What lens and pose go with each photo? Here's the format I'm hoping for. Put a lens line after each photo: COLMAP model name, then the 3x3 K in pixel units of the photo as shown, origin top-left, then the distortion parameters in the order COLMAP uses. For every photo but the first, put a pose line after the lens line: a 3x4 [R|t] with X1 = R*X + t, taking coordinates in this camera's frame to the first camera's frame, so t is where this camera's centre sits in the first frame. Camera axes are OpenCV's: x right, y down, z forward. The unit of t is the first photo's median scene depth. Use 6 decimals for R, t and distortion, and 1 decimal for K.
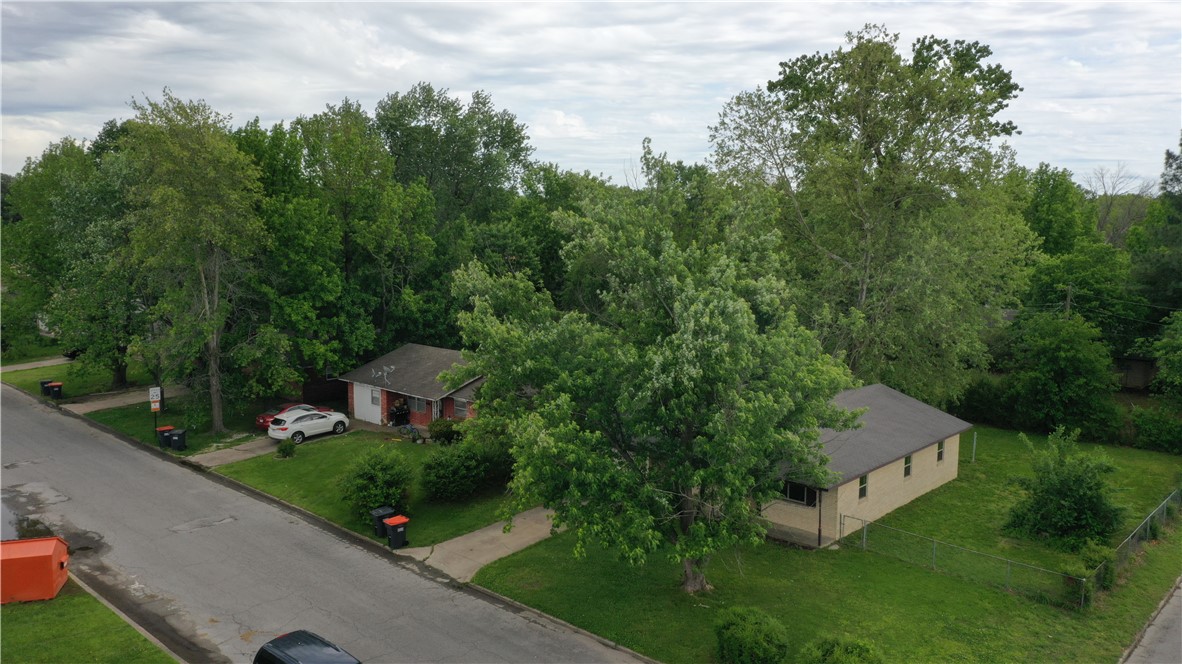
lens RADIAL K [[938.7, 0, 593.6], [0, 938.7, 325.1], [0, 0, 1]] dist [-0.001940, -0.001471]
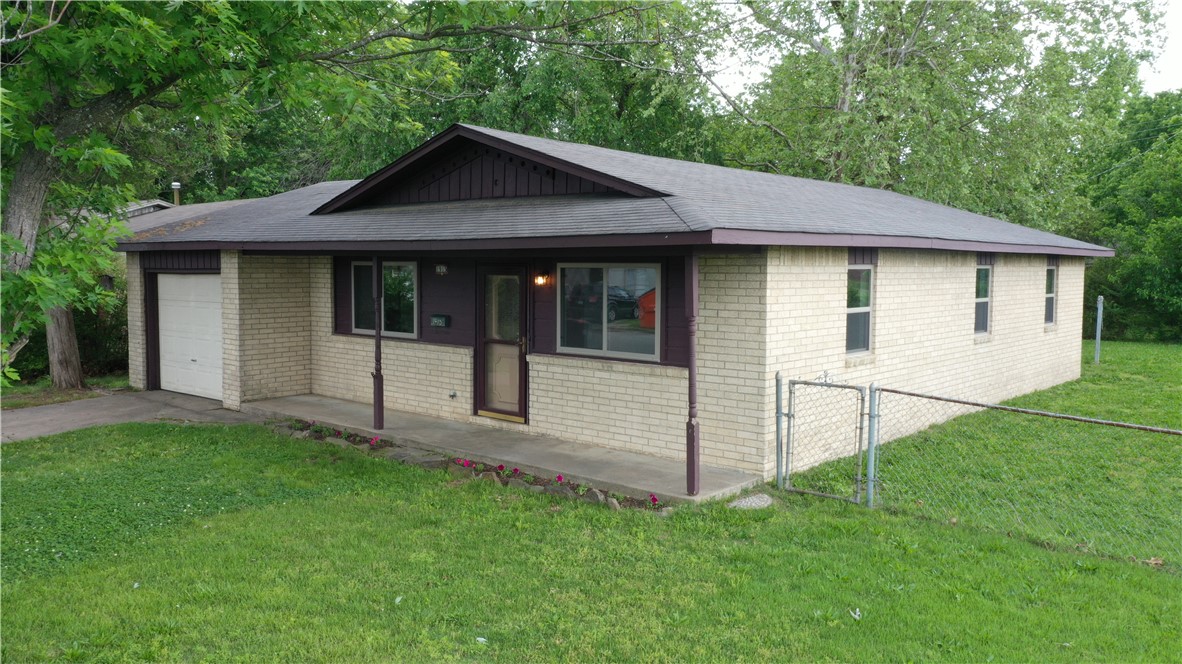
lens RADIAL K [[938.7, 0, 593.6], [0, 938.7, 325.1], [0, 0, 1]] dist [-0.001940, -0.001471]
pose [[0.999835, -0.004729, 0.017511, 0.203973], [0.005673, 0.998511, -0.054256, 0.197380], [-0.017228, 0.054347, 0.998373, 0.726987]]
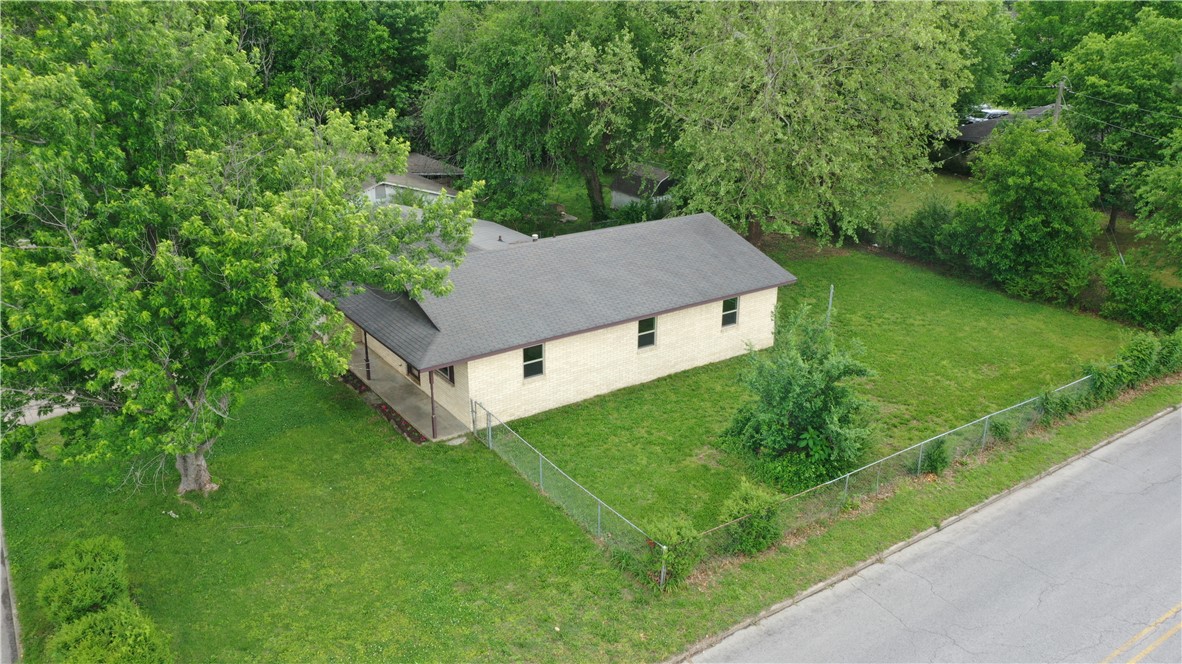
lens RADIAL K [[934.9, 0, 594.3], [0, 934.9, 331.2], [0, 0, 1]] dist [0.002675, -0.001717]
pose [[0.974176, 0.078380, -0.211747, 0.501711], [-0.025476, 0.969982, 0.241841, -0.031747], [0.224347, -0.230201, 0.946930, 0.327265]]
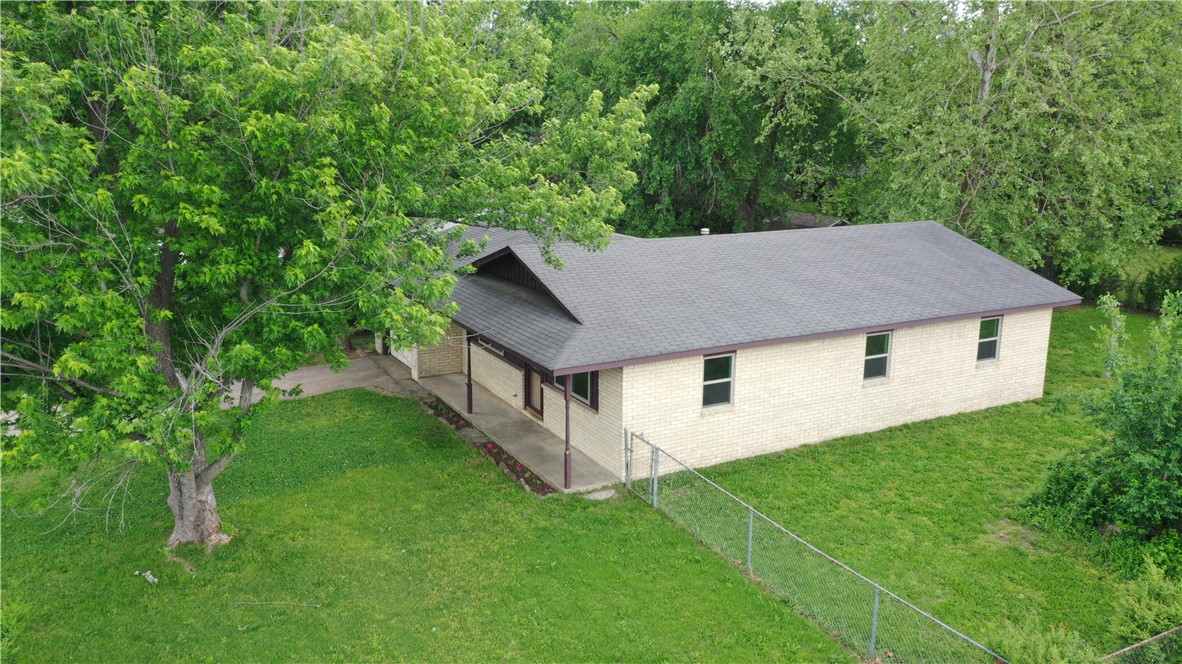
lens RADIAL K [[938.7, 0, 593.6], [0, 938.7, 325.1], [0, 0, 1]] dist [-0.001940, -0.001471]
pose [[0.944918, 0.070967, -0.319520, 0.390808], [-0.039620, 0.993833, 0.103567, 0.097137], [0.324900, -0.085203, 0.941903, 0.535875]]
